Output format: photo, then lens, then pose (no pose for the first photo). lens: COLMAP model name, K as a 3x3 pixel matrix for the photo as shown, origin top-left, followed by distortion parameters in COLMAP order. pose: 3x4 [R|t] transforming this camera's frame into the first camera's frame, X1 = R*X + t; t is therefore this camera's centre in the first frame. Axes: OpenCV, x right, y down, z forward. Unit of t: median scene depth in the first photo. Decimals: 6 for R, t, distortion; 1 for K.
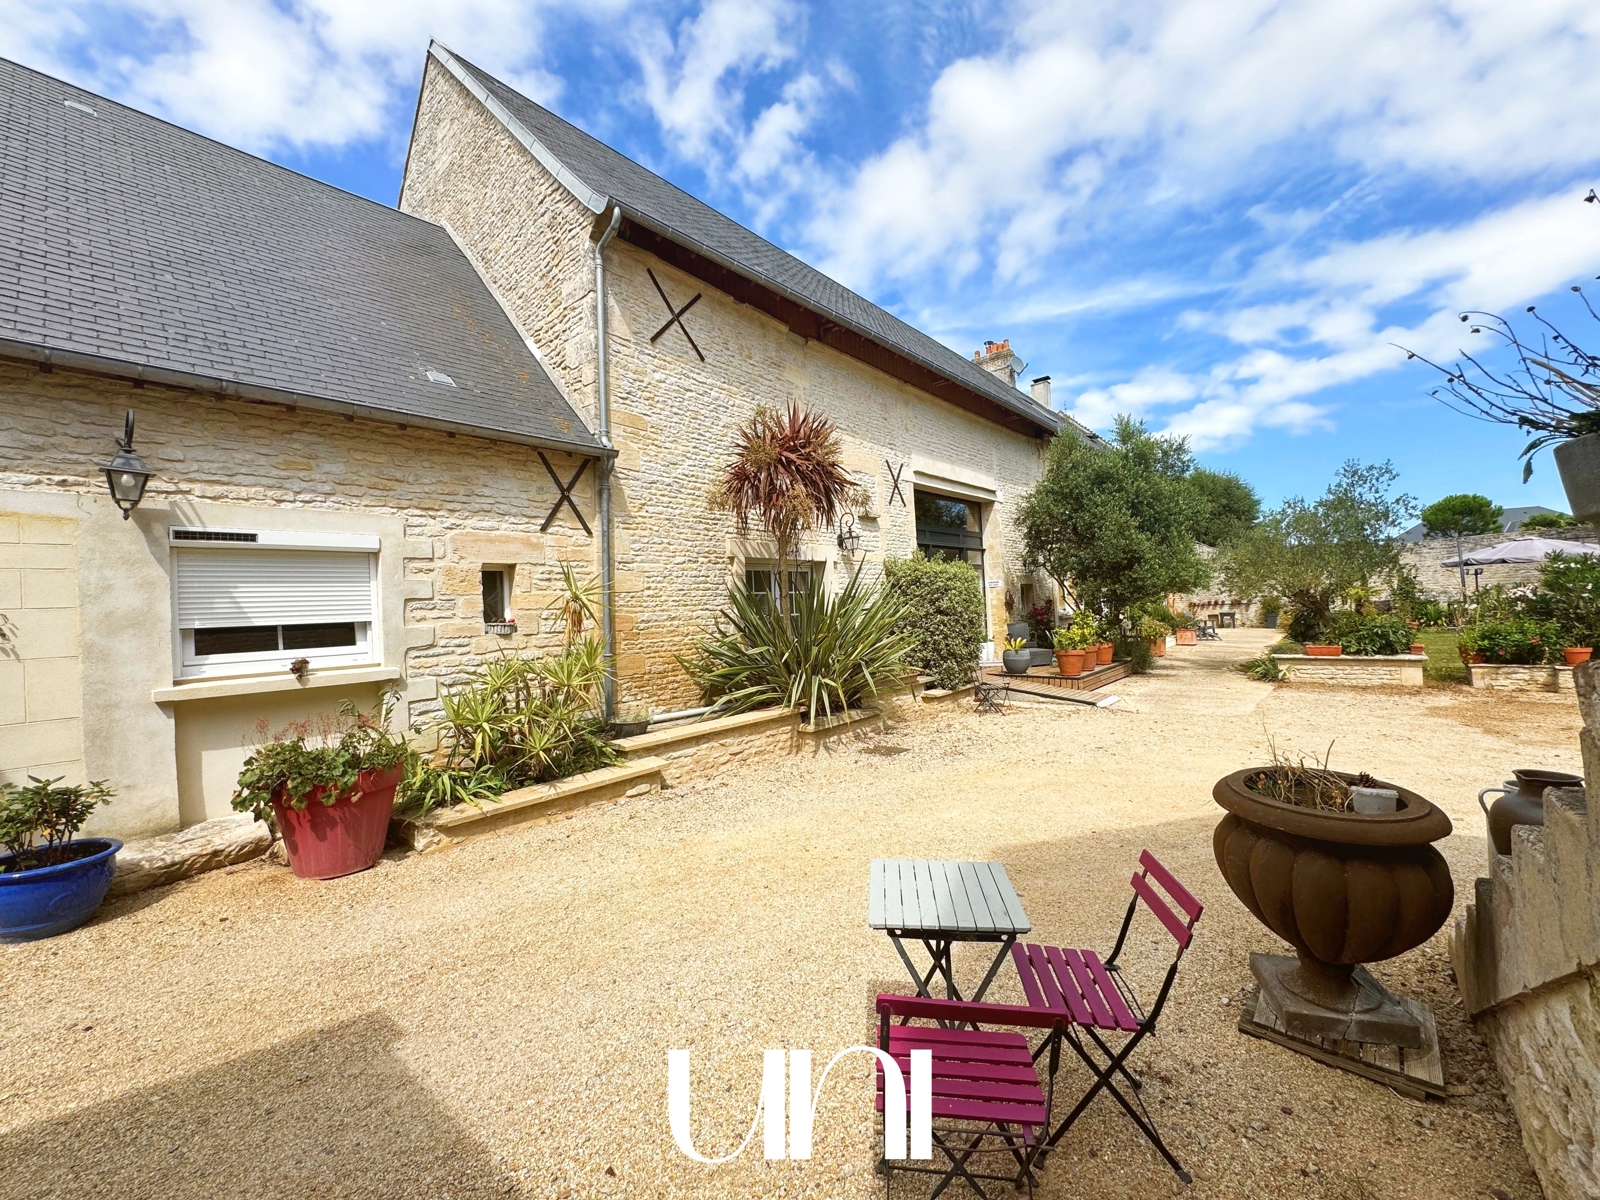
lens RADIAL K [[640.6, 0, 802.7], [0, 640.6, 596.8], [0, 0, 1]] dist [-0.001878, -0.000034]
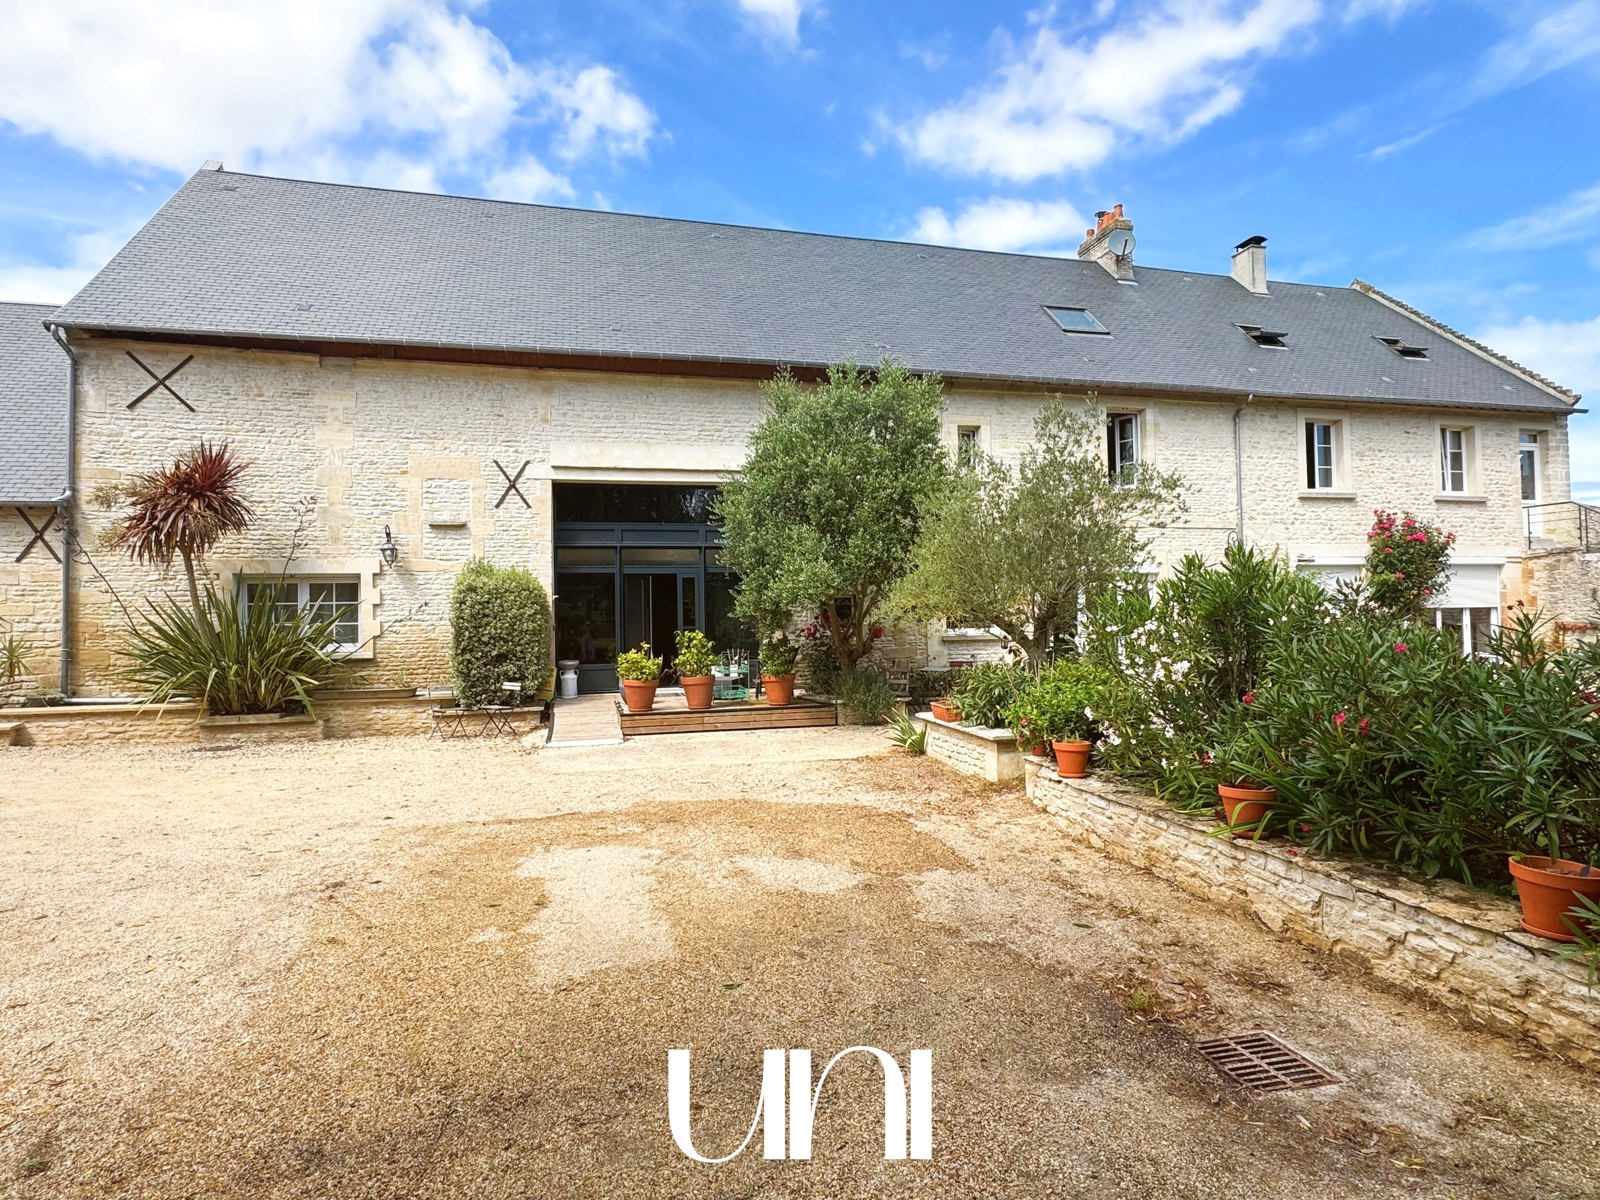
lens RADIAL K [[845.1, 0, 796.2], [0, 845.1, 593.6], [0, 0, 1]] dist [0.001595, 0.000536]
pose [[0.818523, 0.017834, -0.574196, 1.323664], [-0.010034, 0.999809, 0.016750, -0.049528], [0.574386, -0.007948, 0.818546, 0.271057]]
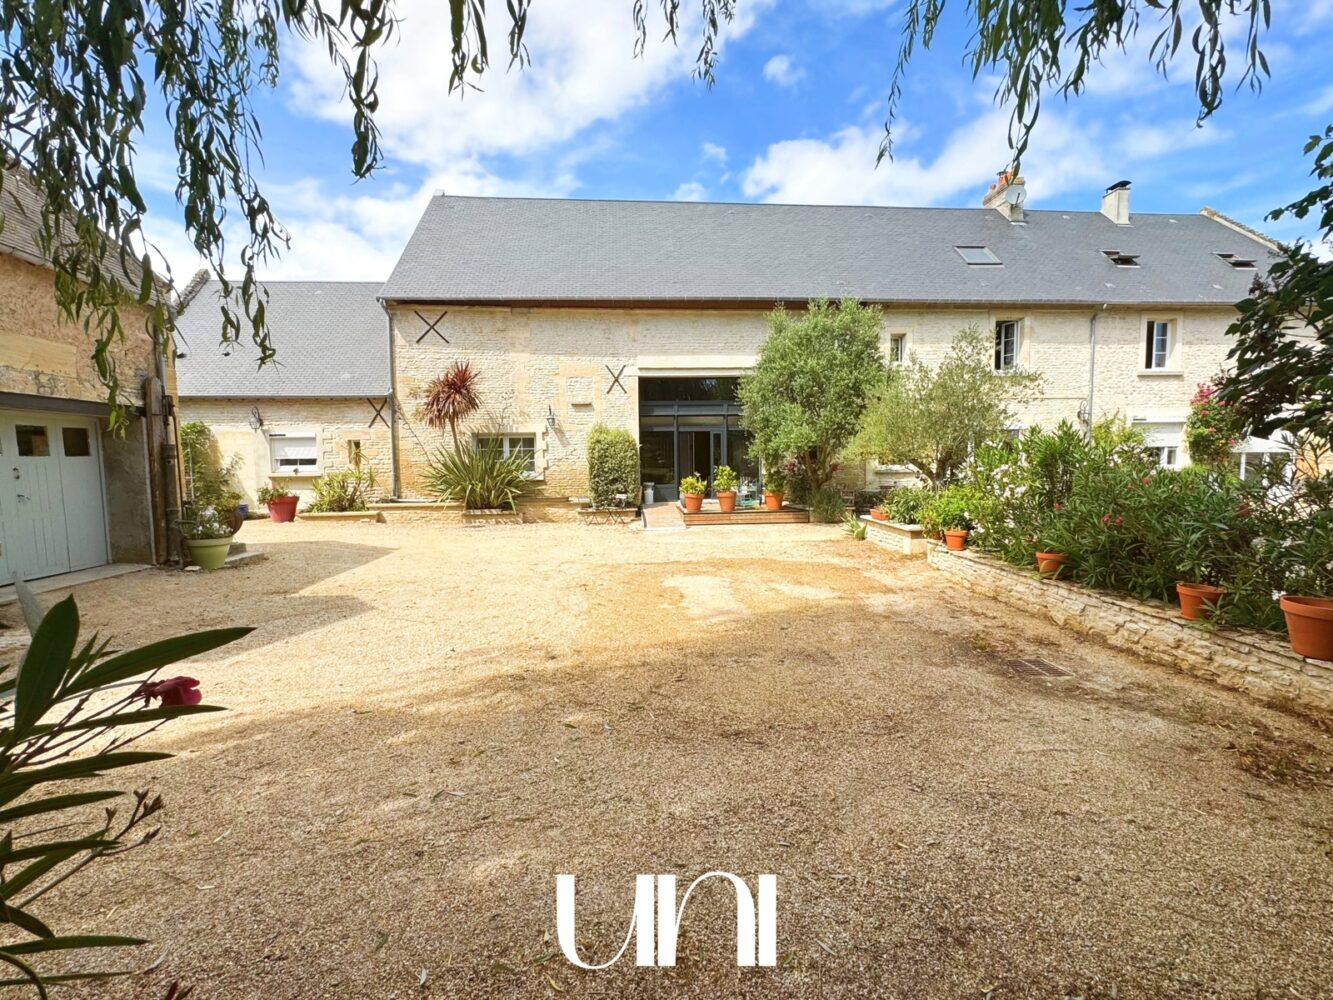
lens RADIAL K [[566.9, 0, 666.9], [0, 566.9, 497.2], [0, 0, 1]] dist [0.001650, -0.000328]
pose [[0.708821, 0.088788, -0.699778, 1.387120], [-0.005523, 0.992715, 0.120362, -0.064866], [0.705367, -0.081450, 0.704148, 0.095207]]
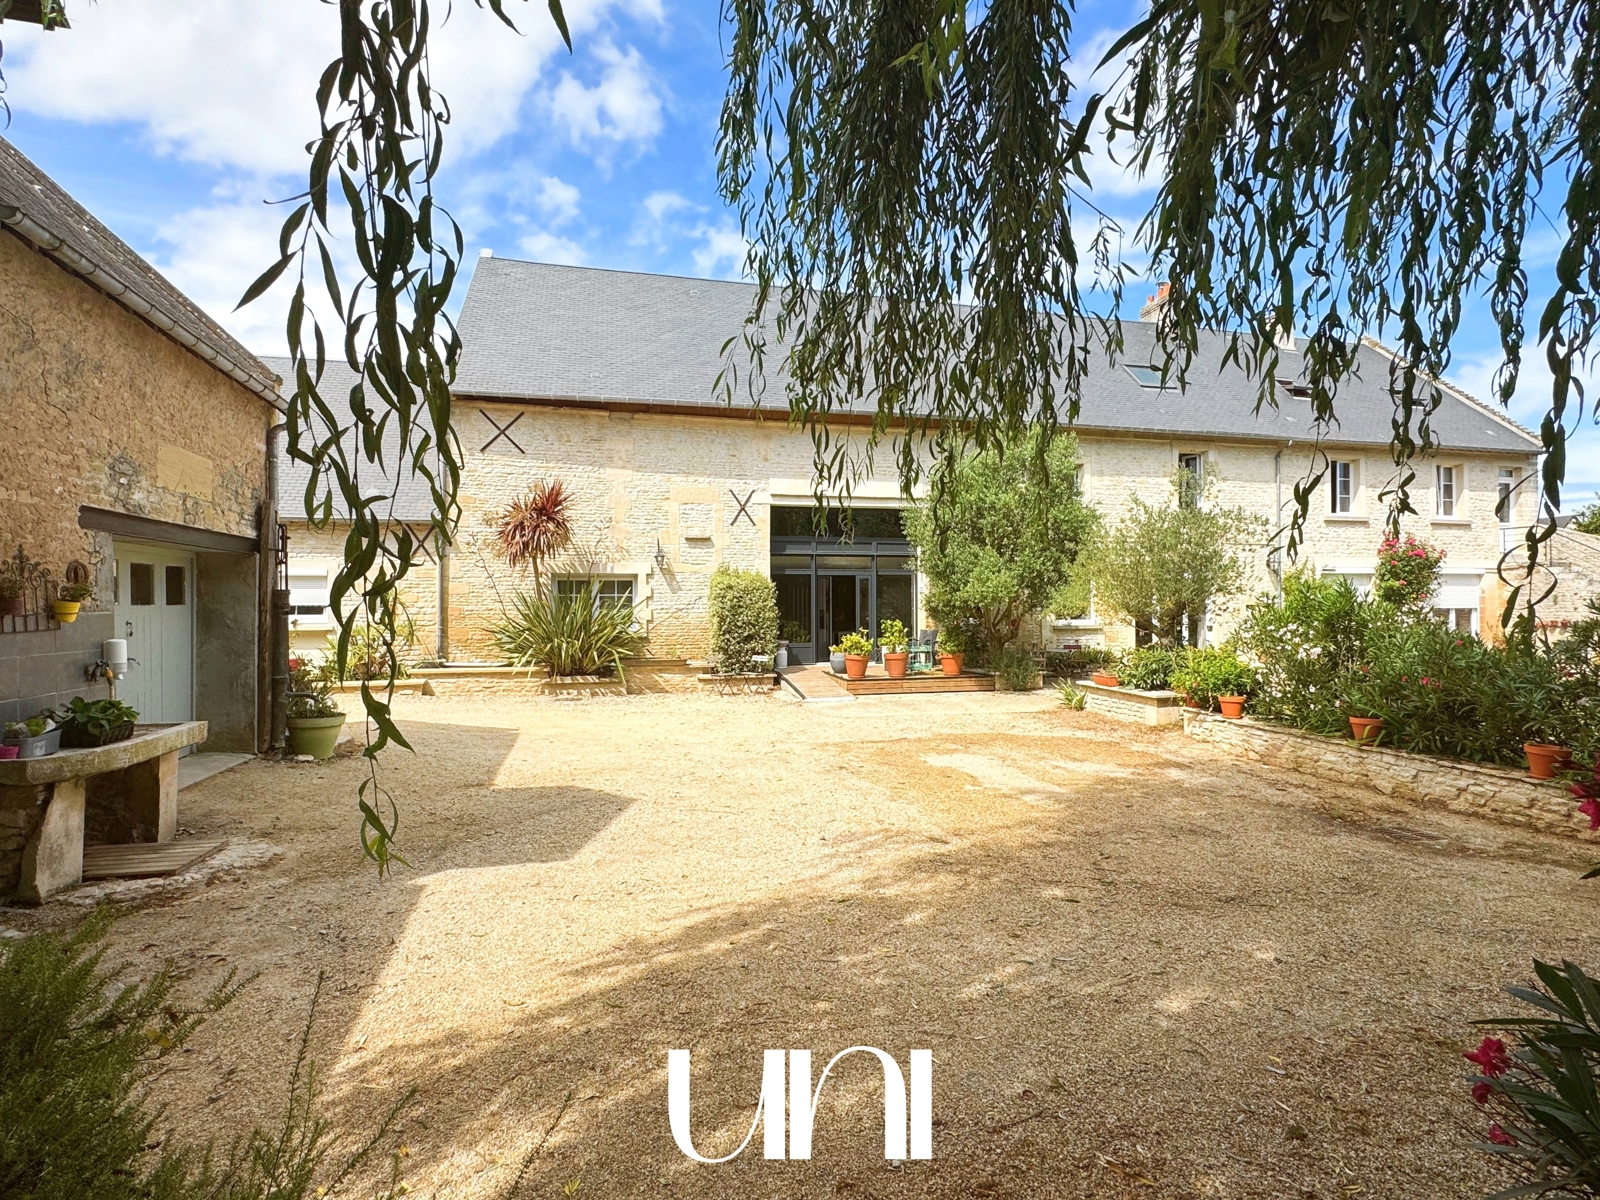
lens RADIAL K [[780.1, 0, 801.5], [0, 780.1, 594.6], [0, 0, 1]] dist [0.003885, -0.001160]
pose [[0.814537, 0.040347, -0.578707, 1.245471], [-0.023814, 0.999063, 0.036135, -0.075339], [0.579623, -0.015652, 0.814734, -0.171759]]
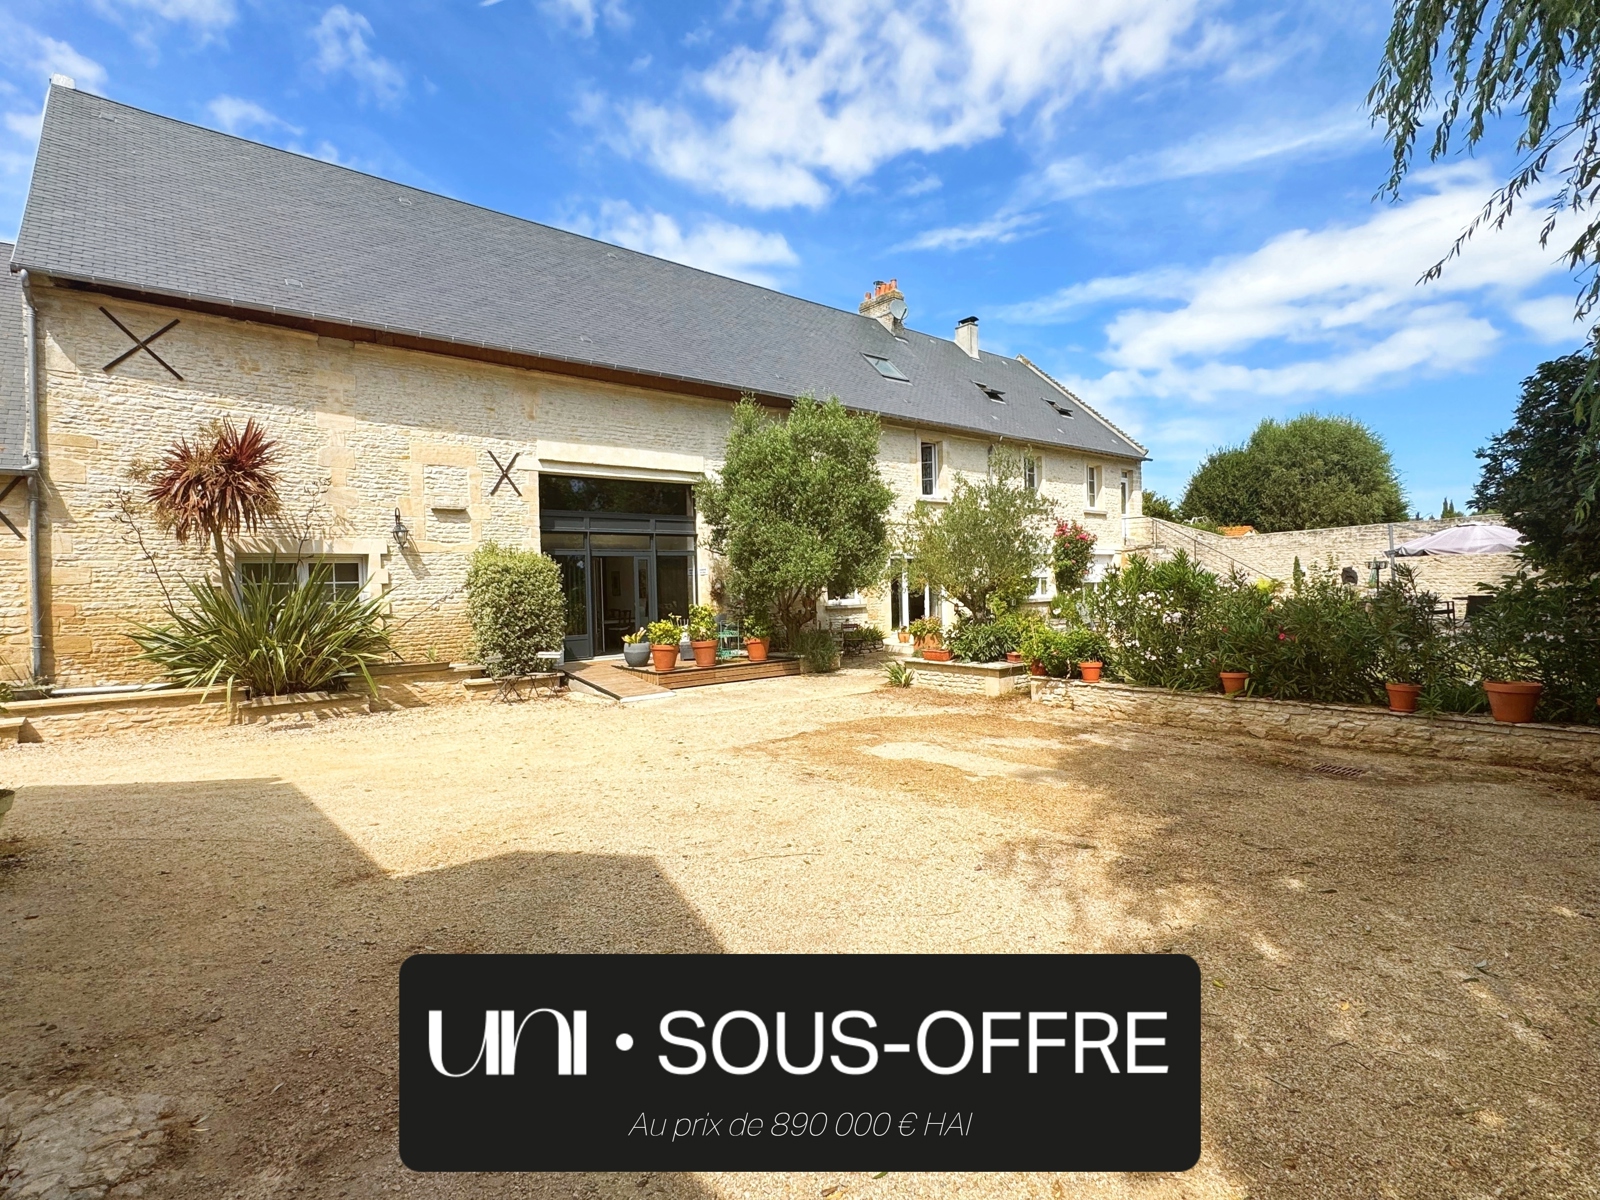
lens RADIAL K [[780.1, 0, 800.2], [0, 780.1, 597.5], [0, 0, 1]] dist [0.003885, -0.001160]
pose [[0.986128, 0.026018, -0.163935, 0.909502], [-0.018918, 0.998820, 0.044724, -0.051555], [0.164905, -0.041003, 0.985457, -0.156481]]
